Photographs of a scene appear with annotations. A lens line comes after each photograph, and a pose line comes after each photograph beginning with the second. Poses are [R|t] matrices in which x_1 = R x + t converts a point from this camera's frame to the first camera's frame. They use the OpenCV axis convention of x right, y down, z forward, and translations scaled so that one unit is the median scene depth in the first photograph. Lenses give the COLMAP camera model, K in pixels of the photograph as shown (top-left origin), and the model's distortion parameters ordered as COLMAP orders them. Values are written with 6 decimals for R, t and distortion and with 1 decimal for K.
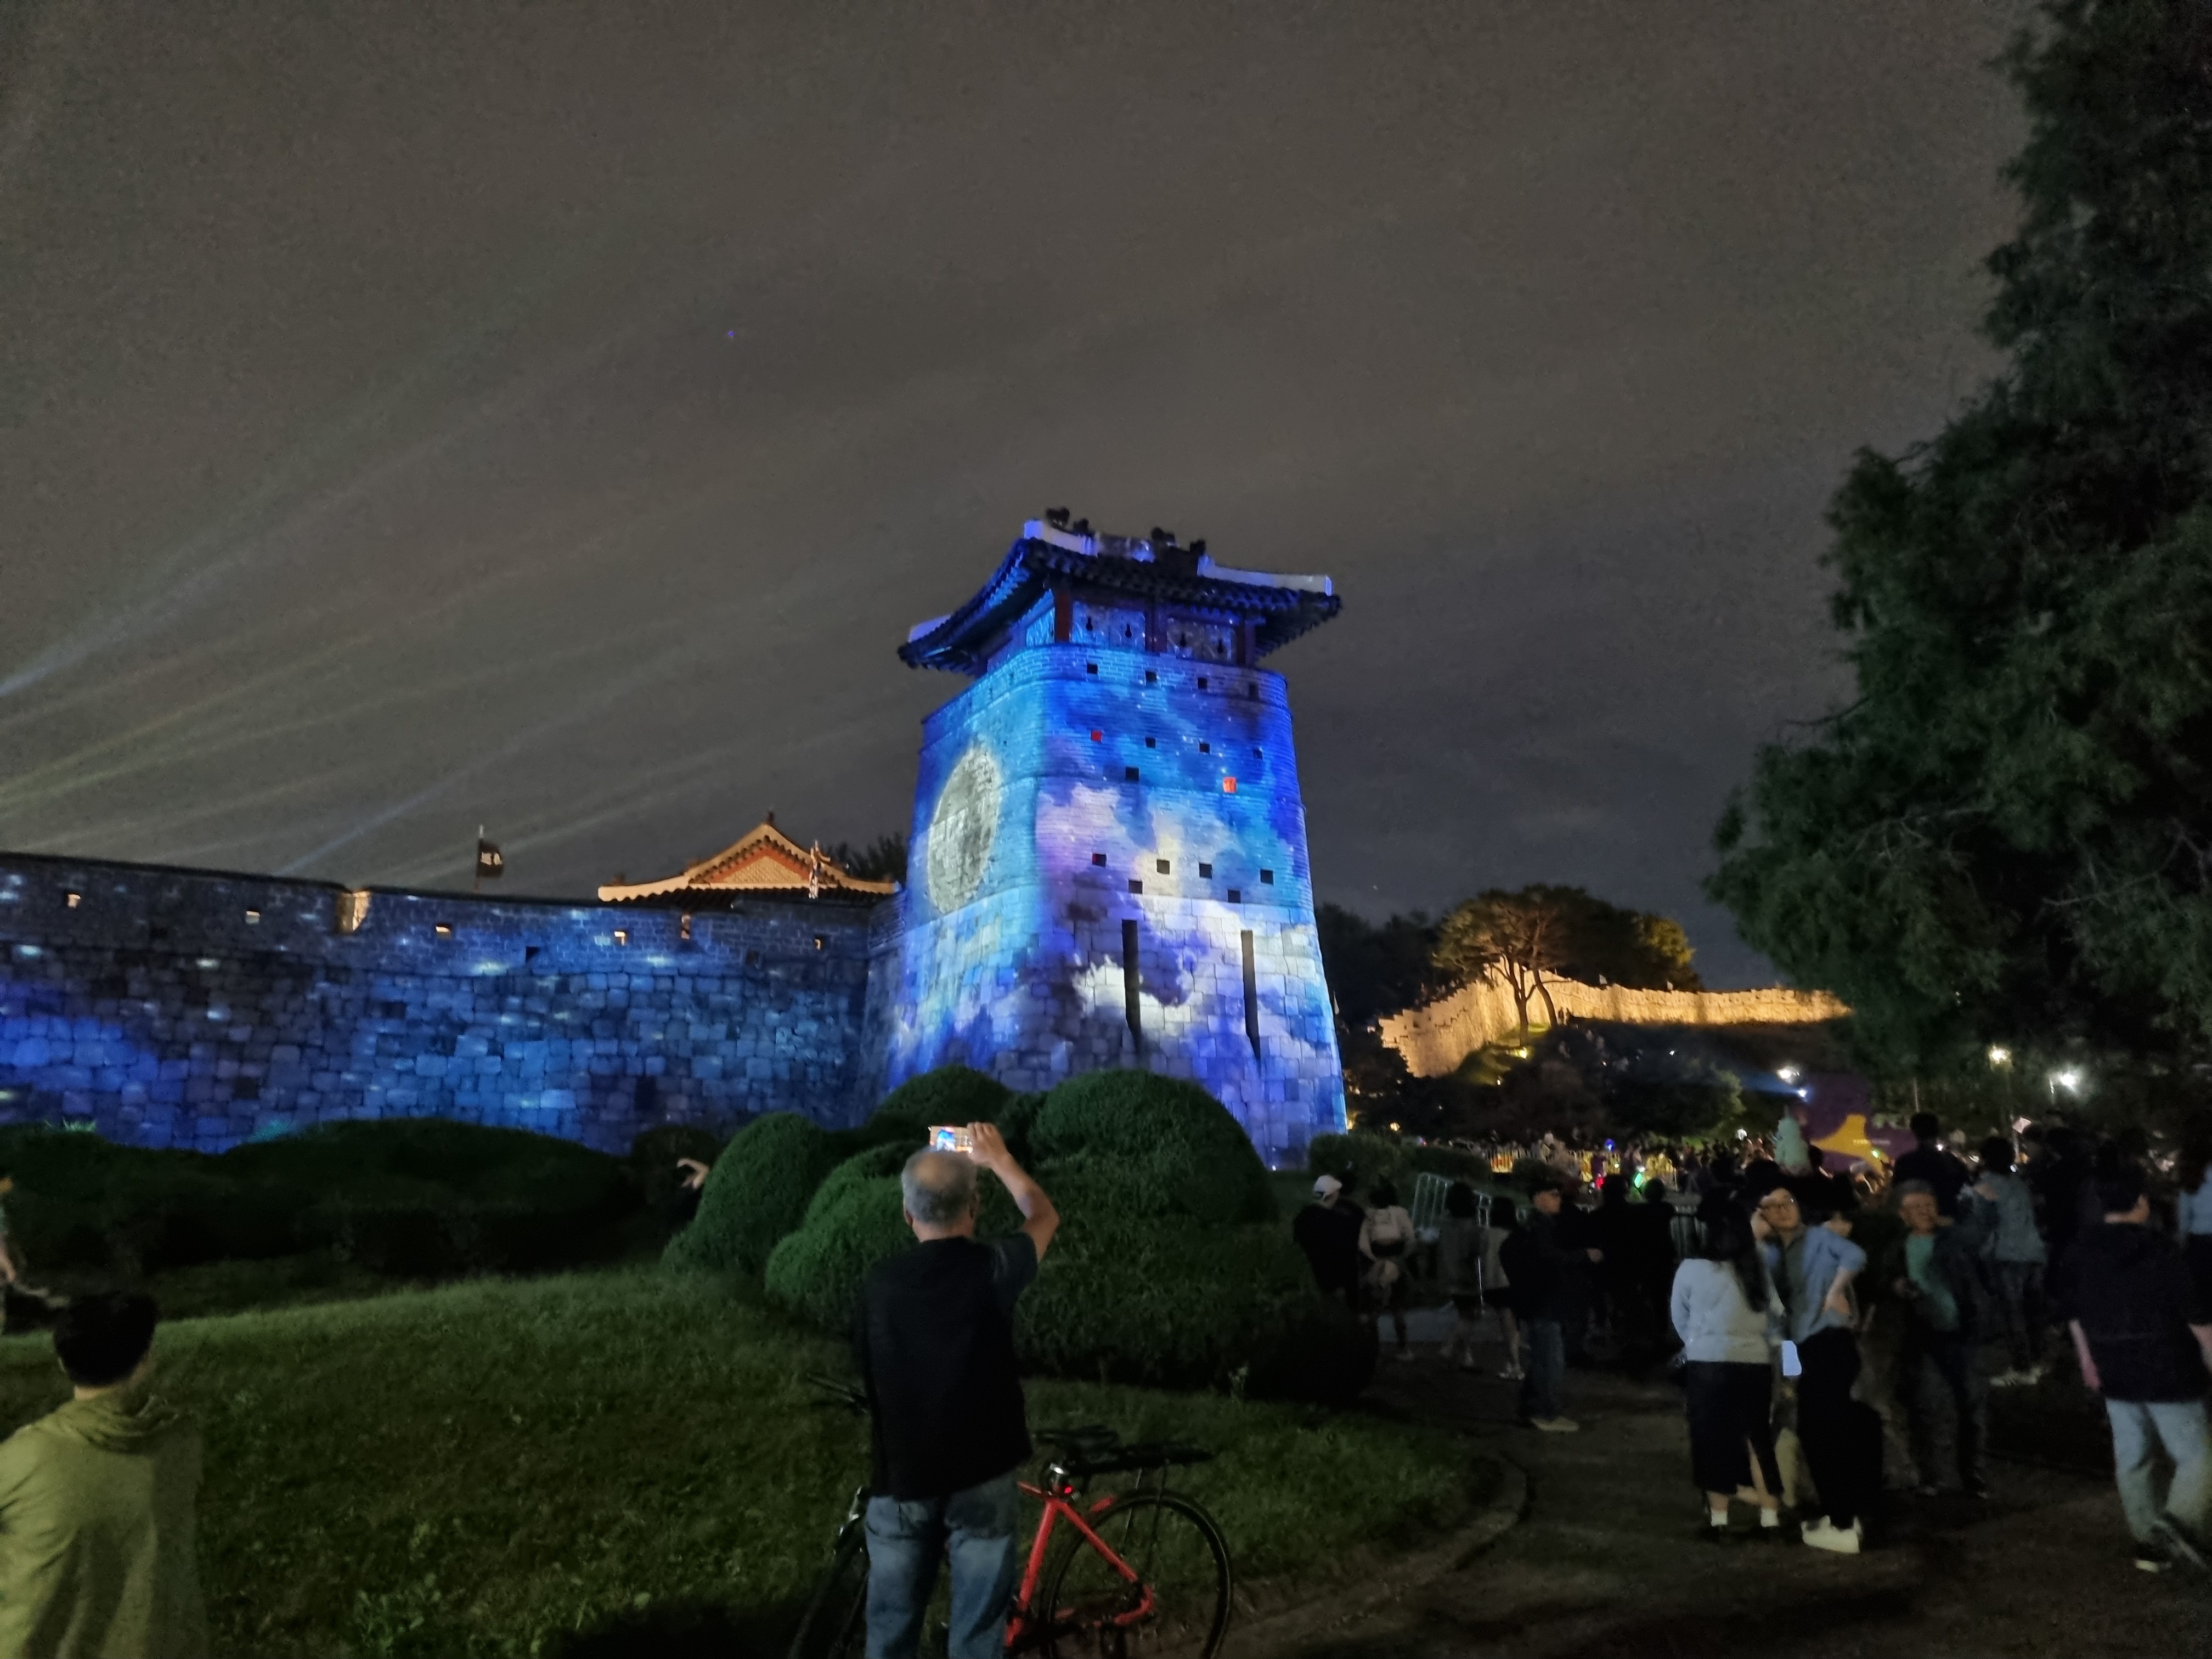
lens RADIAL K [[1655.5, 0, 1102.3], [0, 1655.5, 864.4], [0, 0, 1]] dist [0.081176, -0.060219]
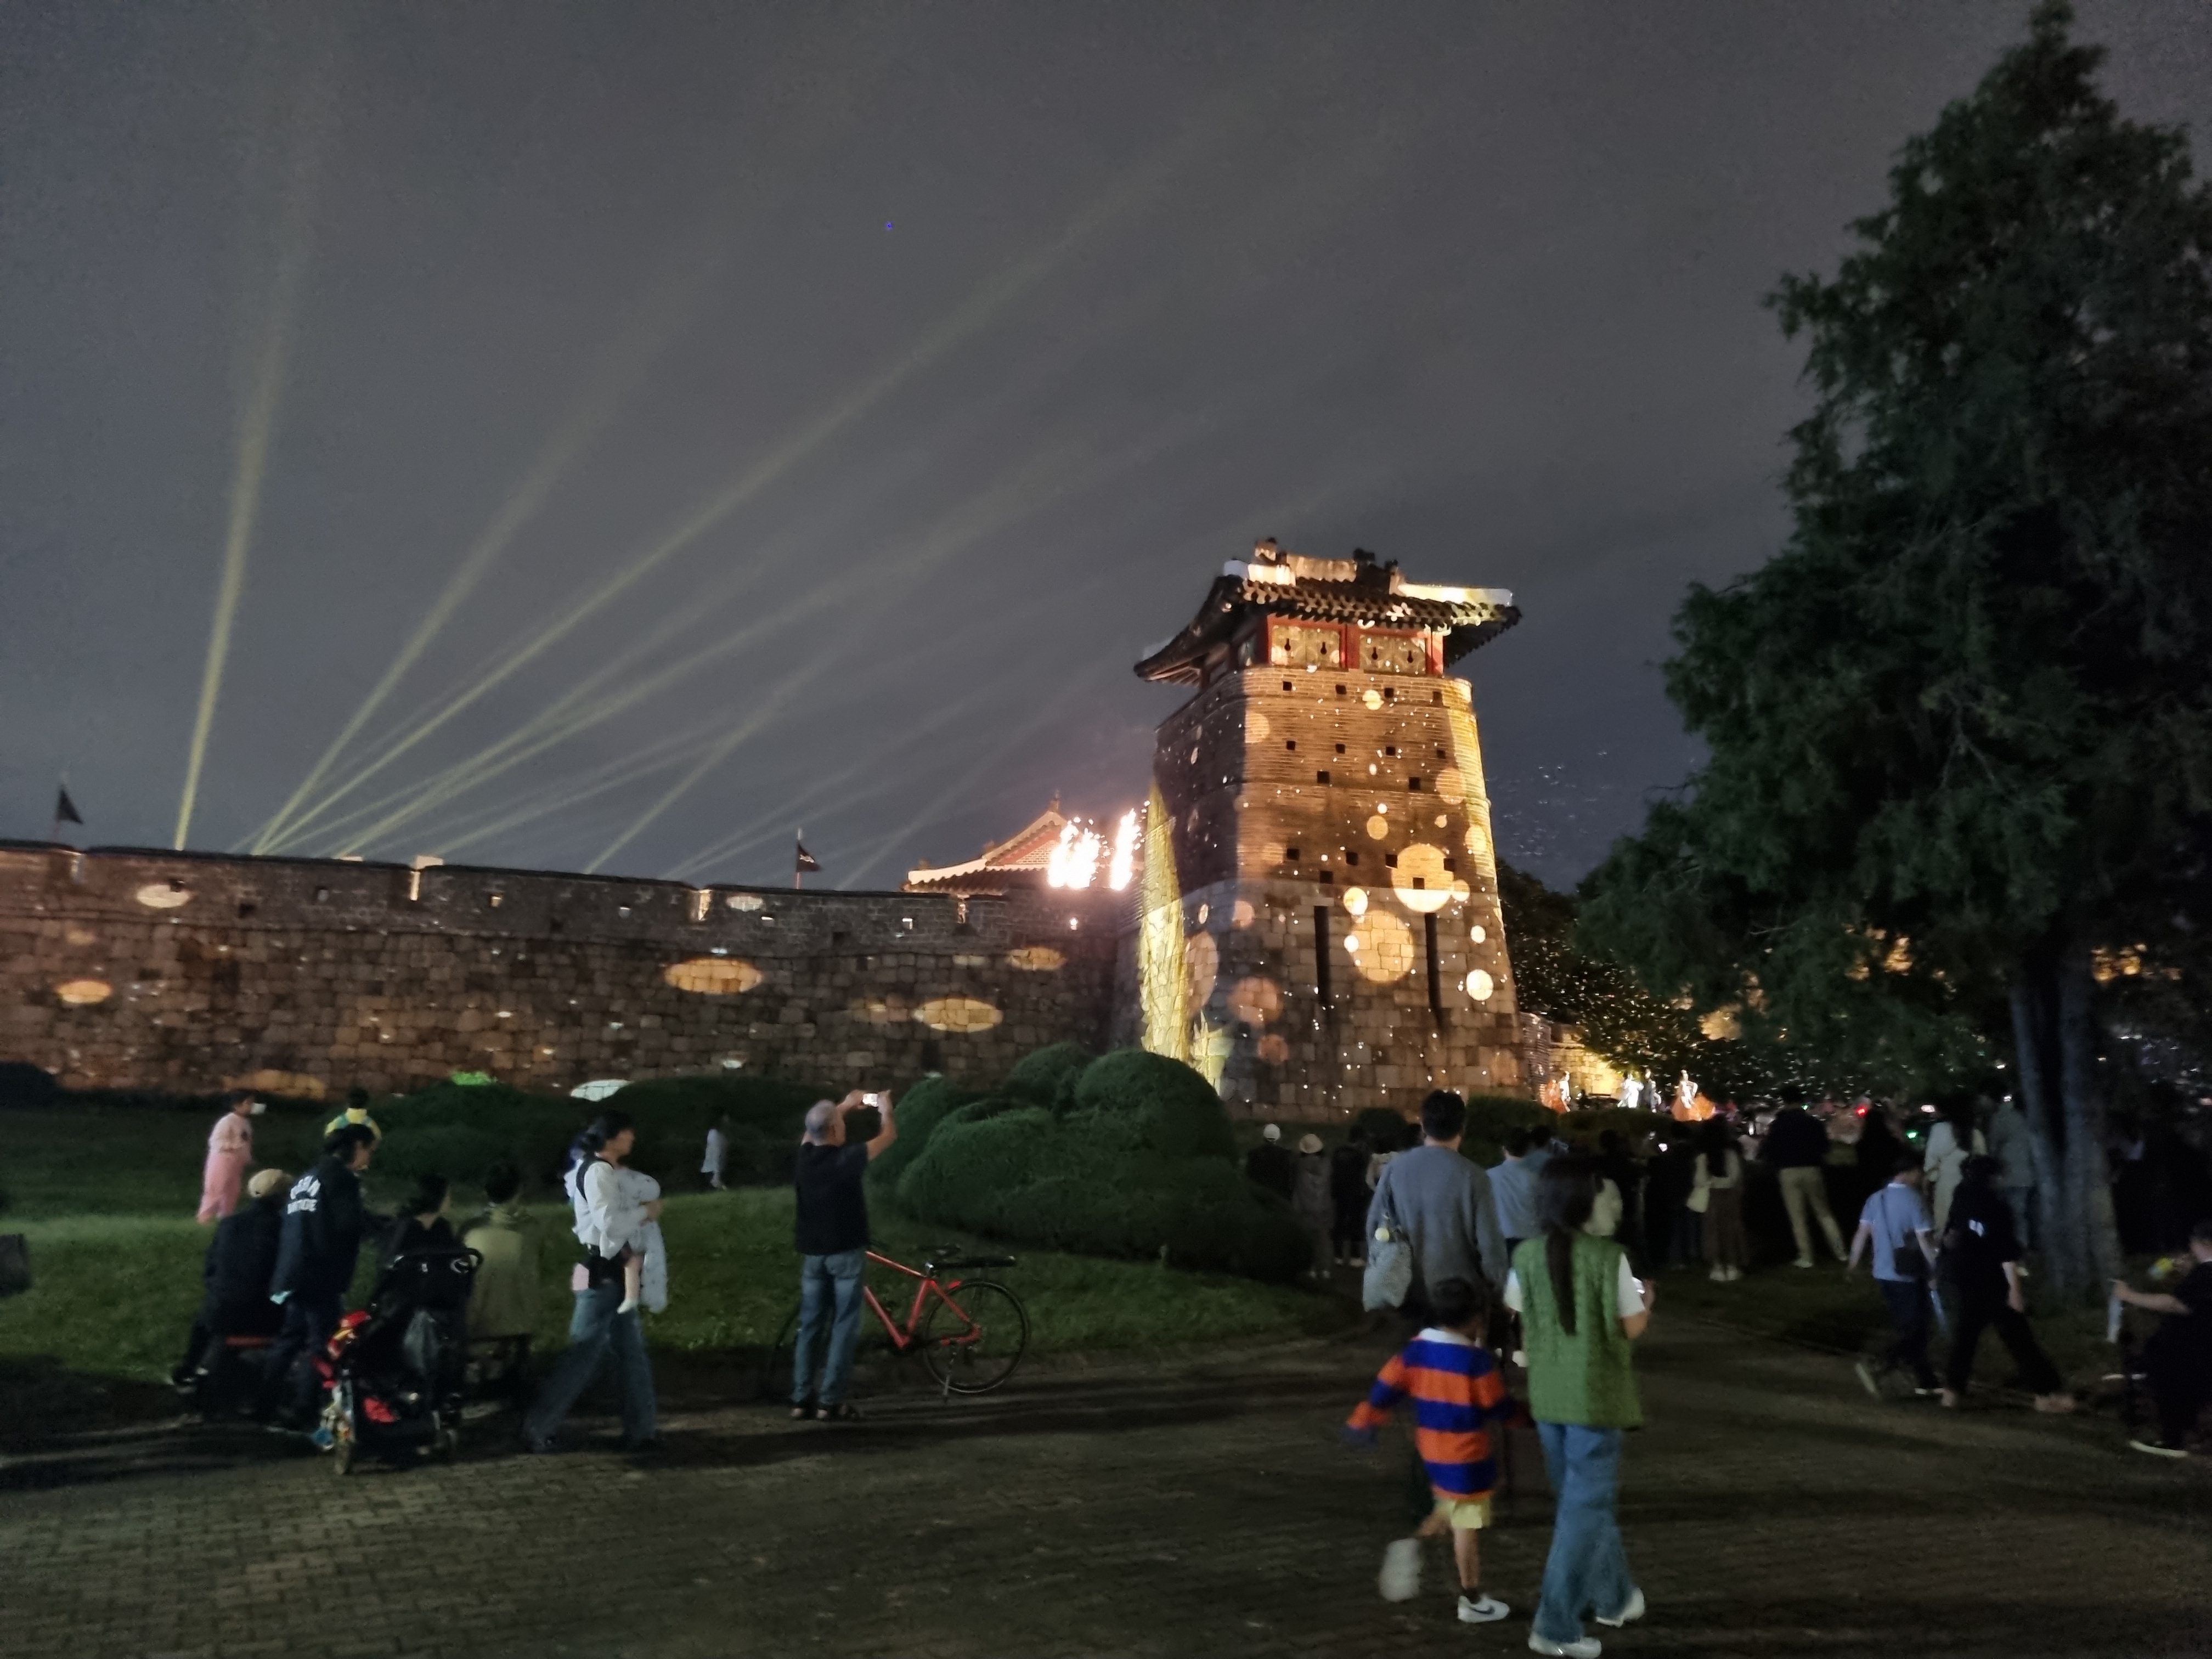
lens RADIAL K [[1685.6, 0, 1106.0], [0, 1685.6, 829.5], [0, 0, 1]] dist [0.076713, -0.061391]
pose [[0.978663, -0.023306, -0.204148, 0.102829], [0.024933, 0.999675, 0.005404, -0.027612], [0.203956, -0.010379, 0.978925, -0.157259]]
